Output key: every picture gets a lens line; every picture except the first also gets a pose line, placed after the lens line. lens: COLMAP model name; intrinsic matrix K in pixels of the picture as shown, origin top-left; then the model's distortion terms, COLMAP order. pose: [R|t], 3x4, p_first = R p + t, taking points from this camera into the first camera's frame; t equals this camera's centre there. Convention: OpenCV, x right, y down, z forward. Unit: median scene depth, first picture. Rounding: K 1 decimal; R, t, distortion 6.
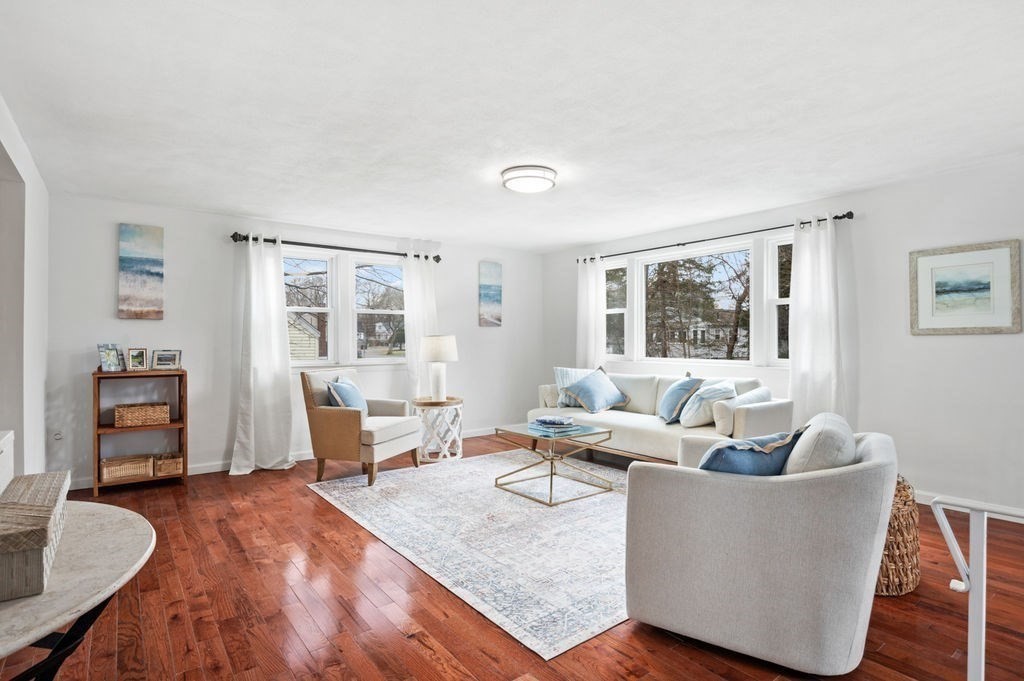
lens RADIAL K [[512.7, 0, 506.8], [0, 512.7, 347.1], [0, 0, 1]] dist [-0.009120, -0.008547]
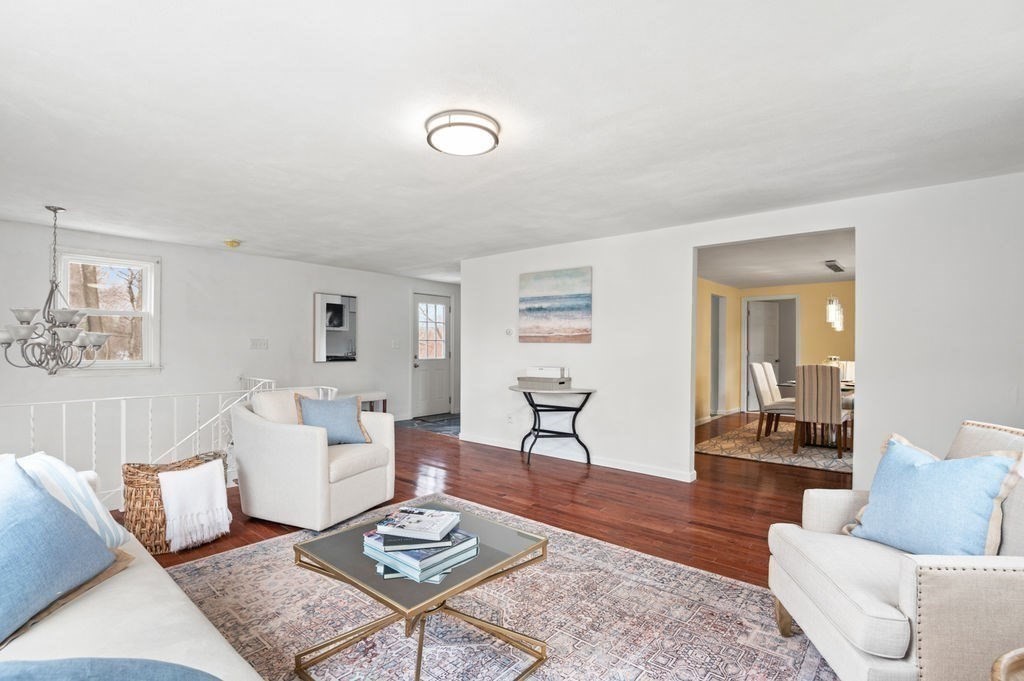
lens RADIAL K [[490.6, 0, 511.8], [0, 490.6, 337.9], [0, 0, 1]] dist [-0.008548, -0.000778]
pose [[-0.975346, -0.008689, -0.220511, 0.126083], [-0.007739, 0.999957, -0.005174, -0.025599], [0.220547, -0.003340, -0.975371, 1.638999]]
